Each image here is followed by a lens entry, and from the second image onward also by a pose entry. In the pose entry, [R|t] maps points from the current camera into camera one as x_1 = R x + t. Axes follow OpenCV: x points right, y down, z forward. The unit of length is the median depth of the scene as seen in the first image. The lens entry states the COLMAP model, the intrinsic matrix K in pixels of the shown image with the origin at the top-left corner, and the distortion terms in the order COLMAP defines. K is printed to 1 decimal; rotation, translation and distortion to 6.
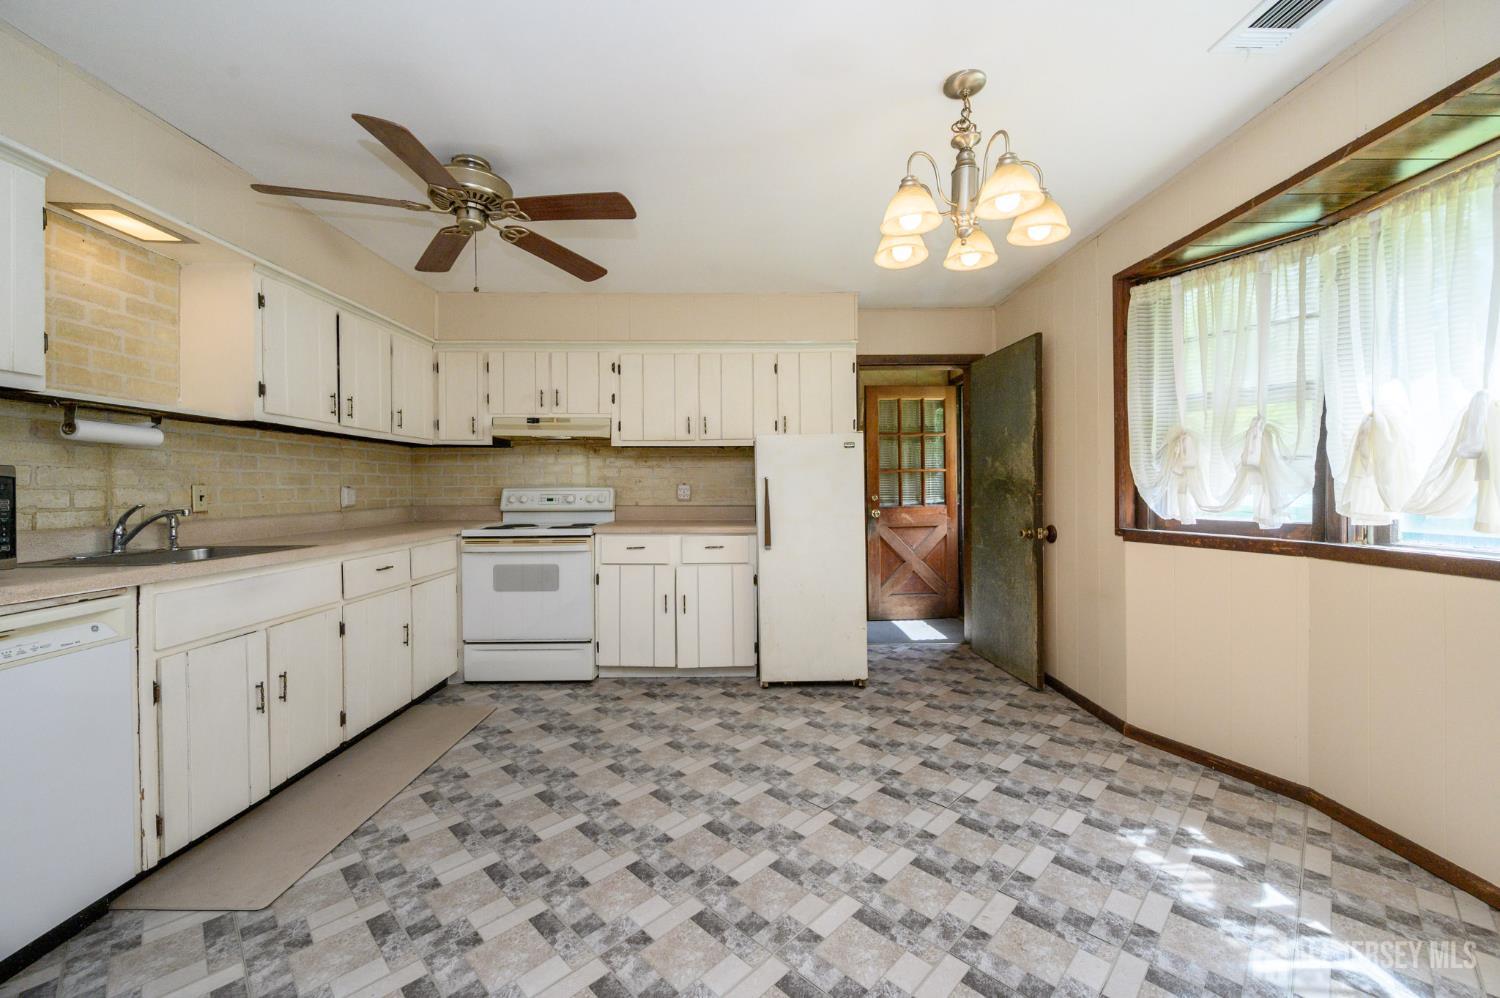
lens RADIAL K [[578.9, 0, 751.7], [0, 578.9, 491.0], [0, 0, 1]] dist [0.000358, 0.000038]
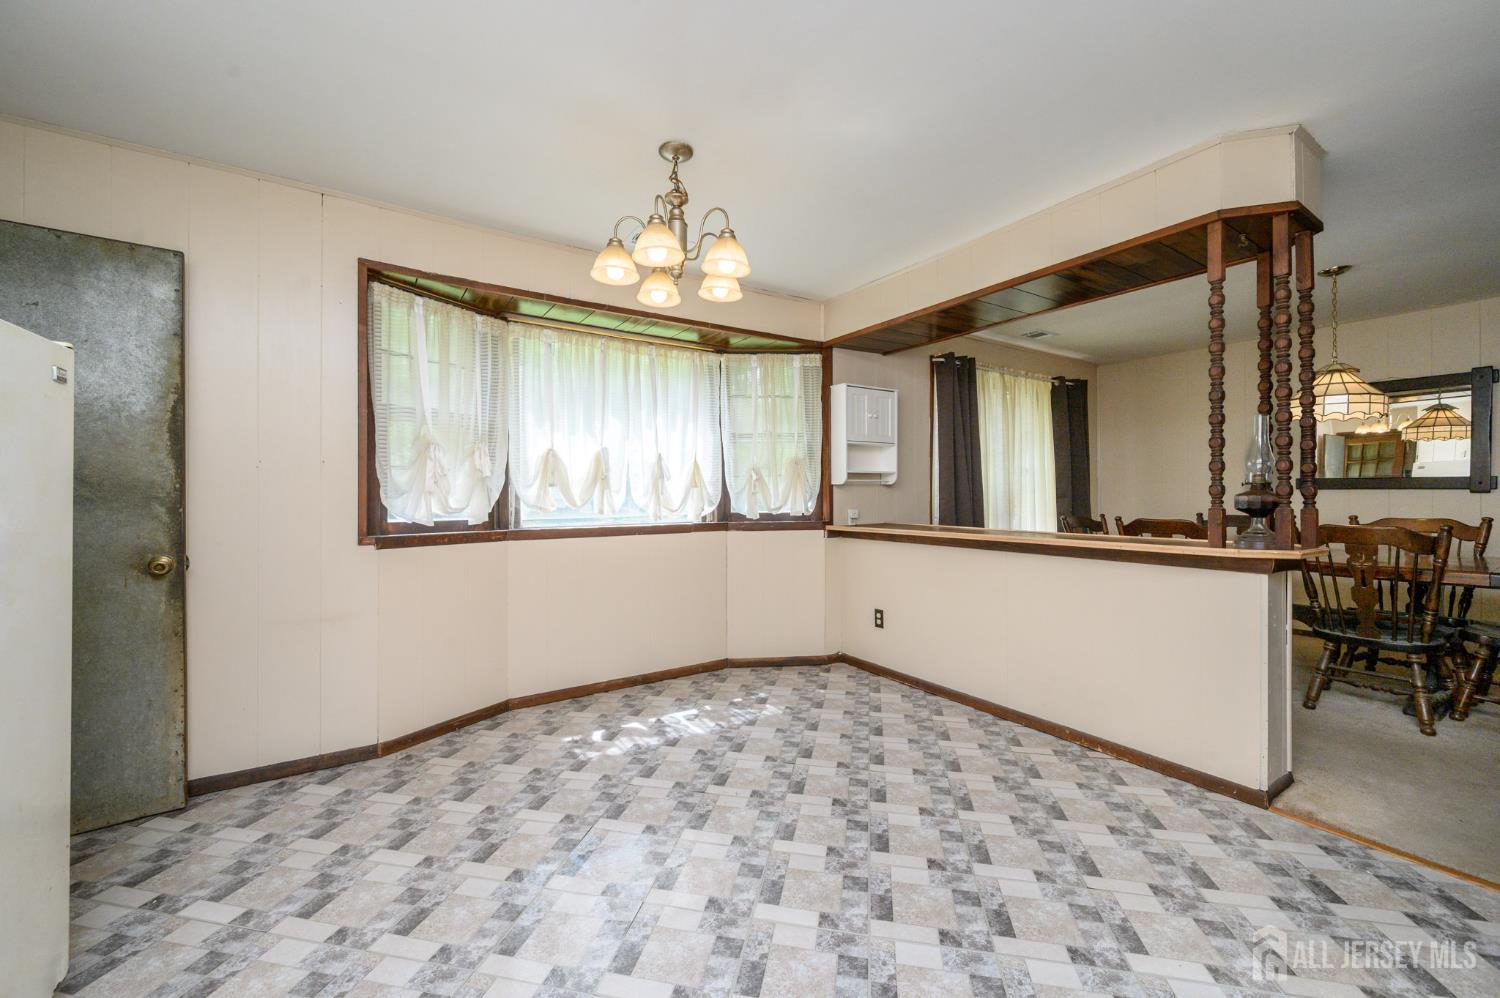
lens RADIAL K [[580.7, 0, 744.8], [0, 580.7, 496.8], [0, 0, 1]] dist [0.000996, 0.000125]
pose [[-0.525427, 0.003847, 0.850830, -0.419266], [0.010116, 0.999947, 0.001726, 0.004522], [-0.850779, 0.009514, -0.525438, 0.884132]]
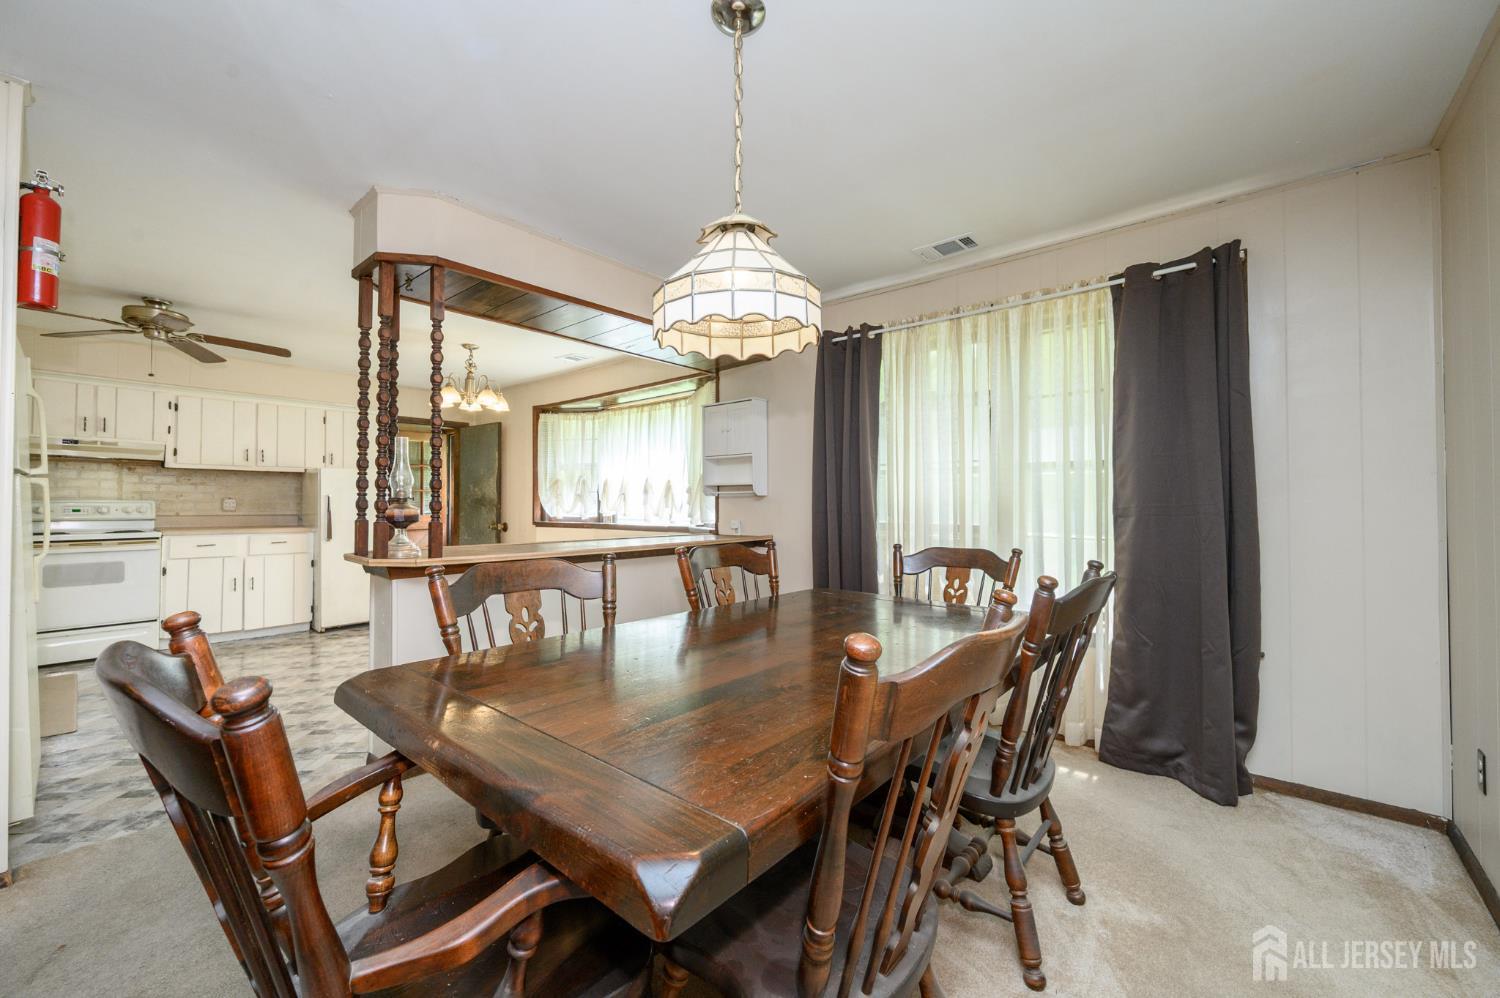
lens RADIAL K [[592.4, 0, 750.6], [0, 592.4, 489.5], [0, 0, 1]] dist [0.000399, 0.000123]
pose [[0.658577, 0.023501, 0.752147, -0.466261], [-0.001626, 0.999554, -0.029808, 0.007776], [-0.752512, 0.018408, 0.658321, -0.993029]]
